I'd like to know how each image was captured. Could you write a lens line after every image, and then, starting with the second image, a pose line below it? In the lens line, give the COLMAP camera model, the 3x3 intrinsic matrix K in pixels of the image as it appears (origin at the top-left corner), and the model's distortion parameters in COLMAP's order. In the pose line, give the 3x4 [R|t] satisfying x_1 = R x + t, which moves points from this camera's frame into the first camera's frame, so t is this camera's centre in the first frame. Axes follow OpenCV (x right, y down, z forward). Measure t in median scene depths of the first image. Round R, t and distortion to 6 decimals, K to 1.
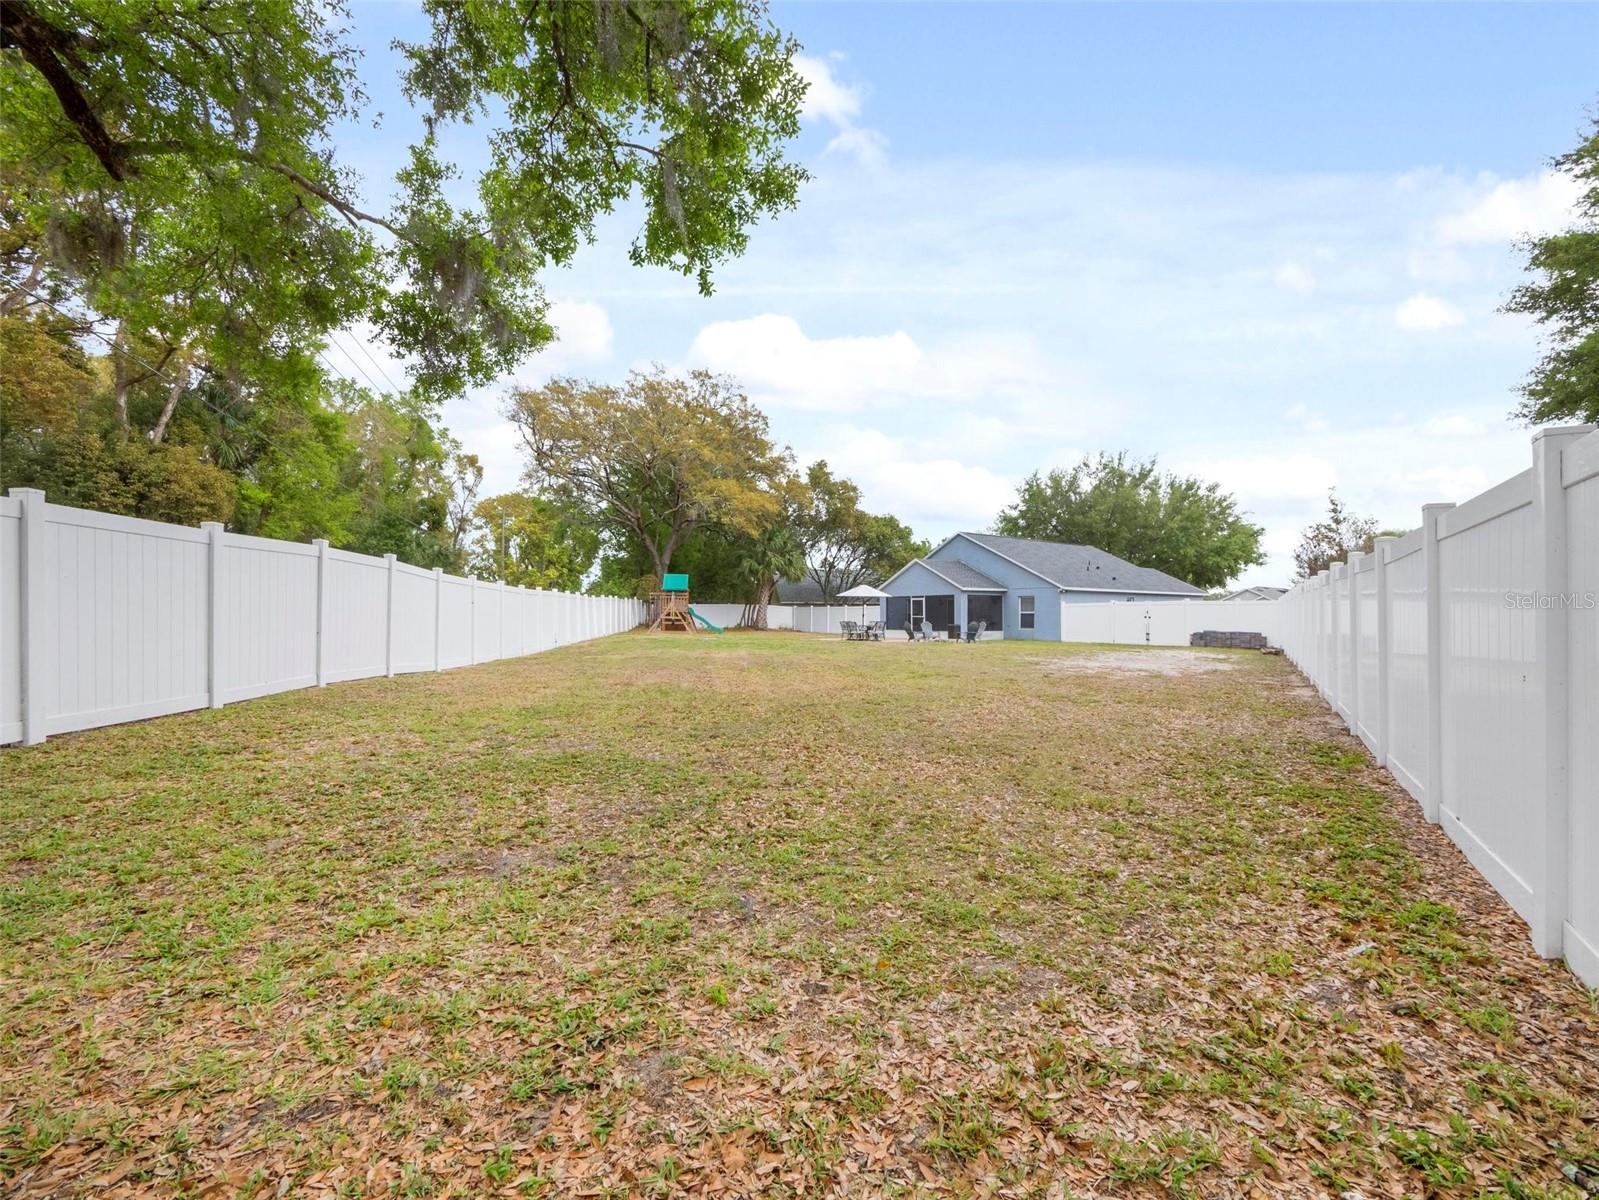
lens RADIAL K [[668.9, 0, 818.7], [0, 668.9, 571.4], [0, 0, 1]] dist [-0.002337, 0.001572]
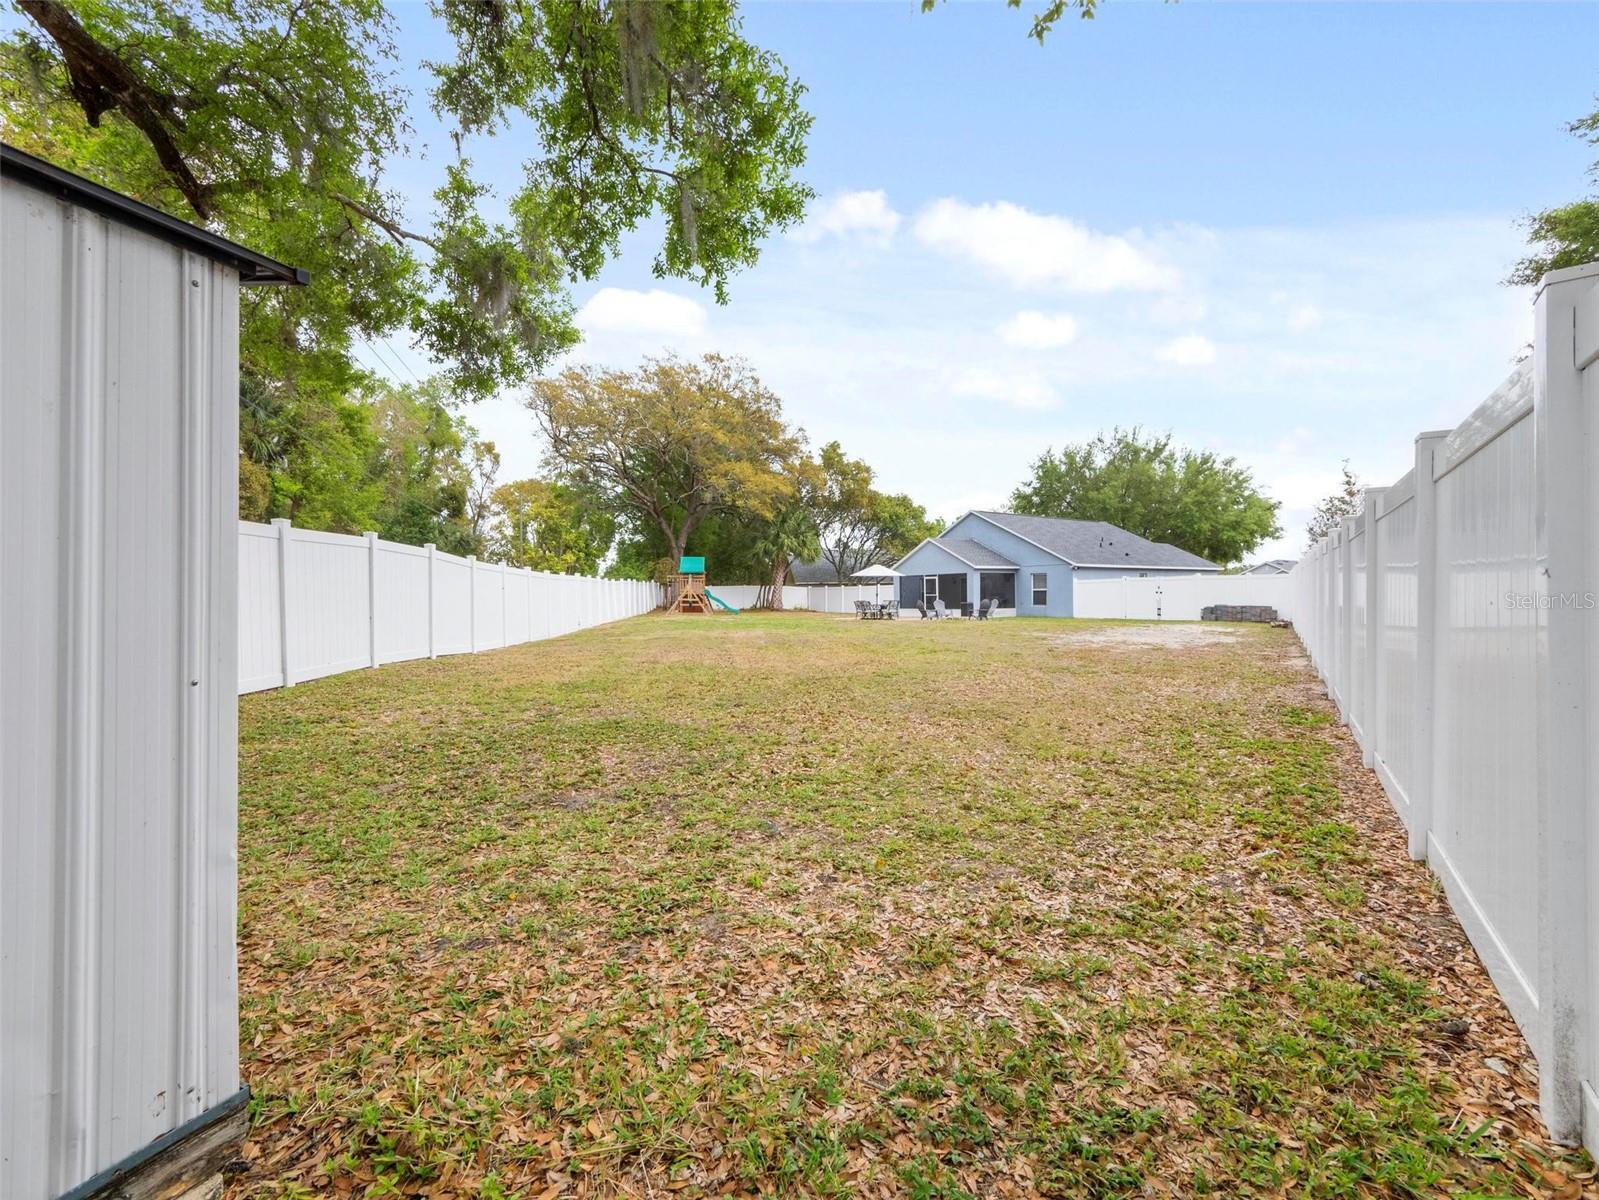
lens RADIAL K [[668.9, 0, 807.3], [0, 668.9, 597.6], [0, 0, 1]] dist [-0.002337, 0.001572]
pose [[0.999109, -0.014212, -0.039728, 0.005481], [0.016893, 0.997543, 0.067994, -0.005570], [0.038664, -0.068605, 0.996894, -0.103638]]
